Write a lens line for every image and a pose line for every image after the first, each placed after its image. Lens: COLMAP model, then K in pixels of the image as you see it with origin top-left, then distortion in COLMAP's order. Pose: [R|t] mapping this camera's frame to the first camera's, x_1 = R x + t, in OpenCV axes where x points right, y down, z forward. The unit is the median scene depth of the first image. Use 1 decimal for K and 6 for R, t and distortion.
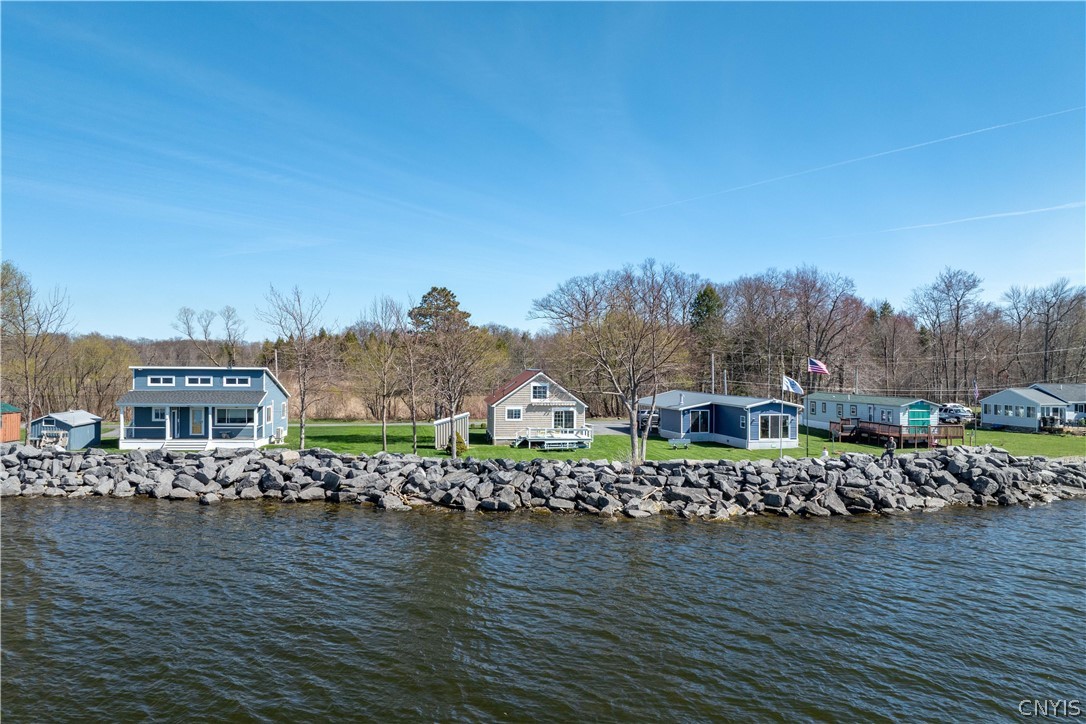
lens RADIAL K [[764.2, 0, 543.0], [0, 764.2, 365.8], [0, 0, 1]] dist [-0.034912, -0.006465]
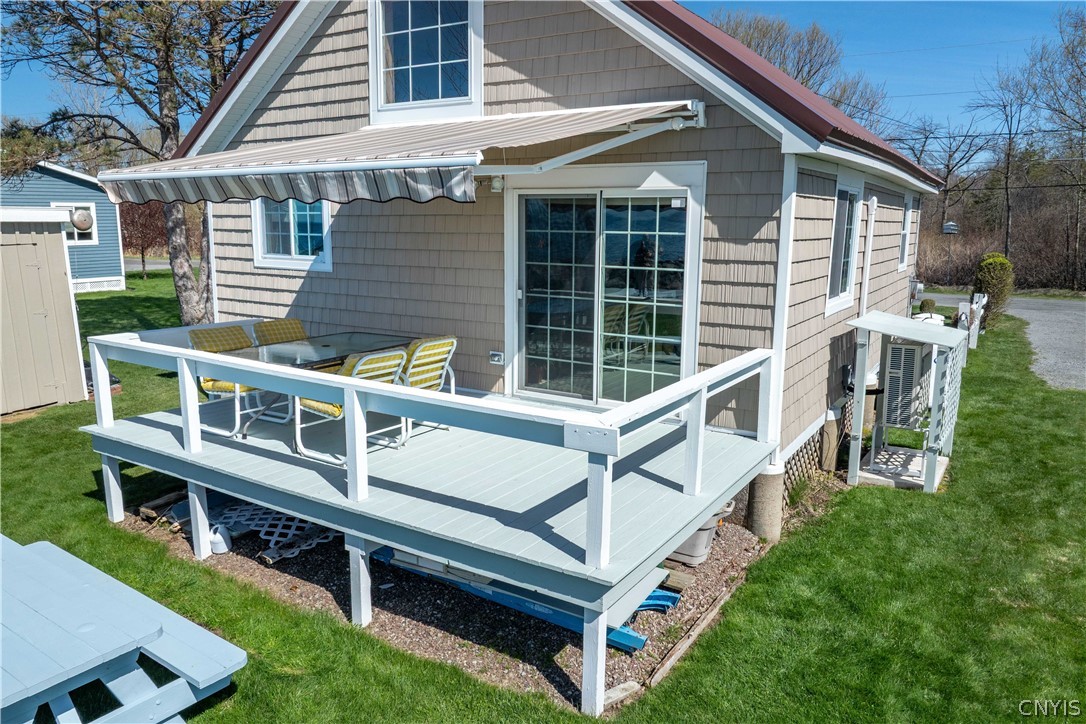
lens RADIAL K [[764.2, 0, 551.3], [0, 764.2, 363.0], [0, 0, 1]] dist [-0.034912, -0.006465]
pose [[0.773129, 0.115821, -0.623584, 0.098941], [-0.003697, 0.983991, 0.178178, 0.066322], [0.634238, -0.135450, 0.761180, 0.961274]]
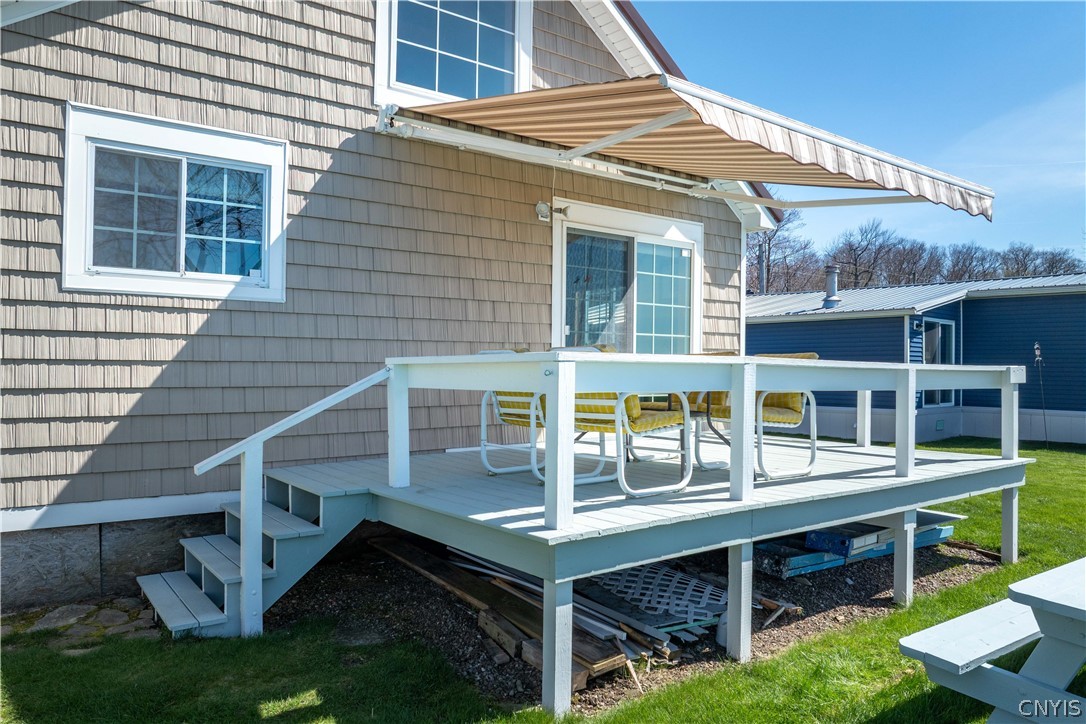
lens RADIAL K [[764.2, 0, 548.4], [0, 764.2, 361.3], [0, 0, 1]] dist [-0.034912, -0.006465]
pose [[0.870318, 0.003046, 0.492480, -0.046221], [-0.002803, 0.999995, -0.001232, 0.082643], [-0.492482, -0.000309, 0.870323, 0.953065]]
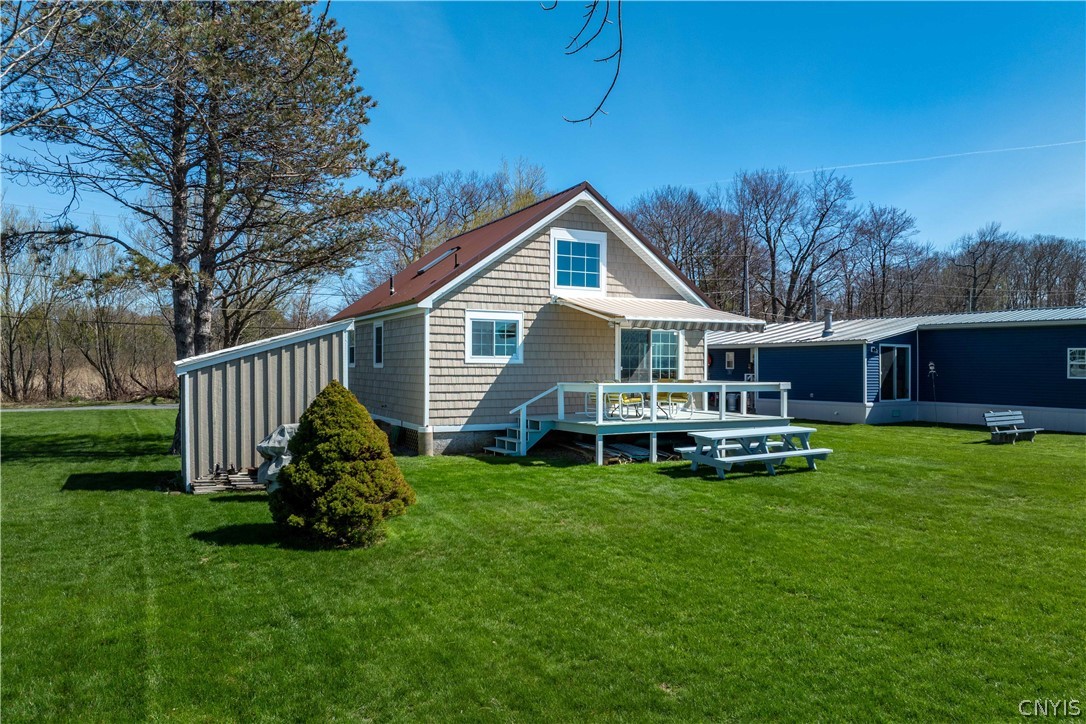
lens RADIAL K [[764.2, 0, 545.8], [0, 764.2, 358.8], [0, 0, 1]] dist [-0.034912, -0.006465]
pose [[0.944859, -0.003101, 0.327464, -0.115211], [0.004487, 0.999984, -0.003478, 0.074653], [-0.327448, 0.004756, 0.944857, 0.773243]]
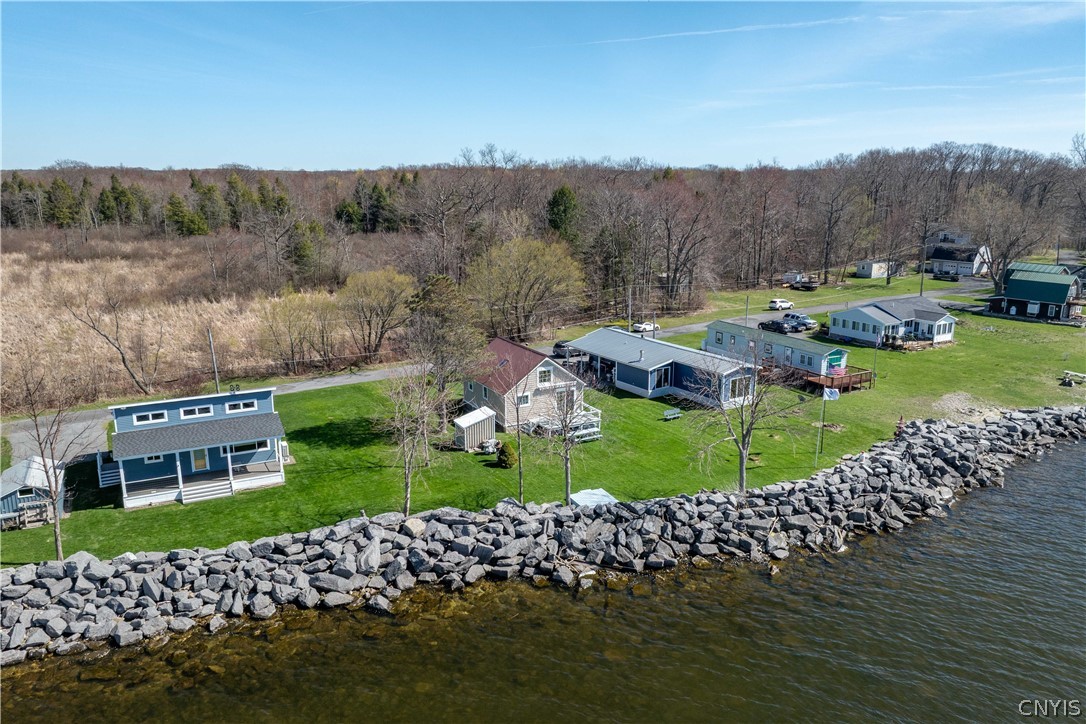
lens RADIAL K [[764.2, 0, 540.9], [0, 764.2, 362.8], [0, 0, 1]] dist [-0.034912, -0.006465]
pose [[0.933680, -0.090240, 0.346551, -0.380335], [0.006374, 0.971764, 0.235870, -0.235407], [-0.358051, -0.218019, 0.907892, 0.084100]]
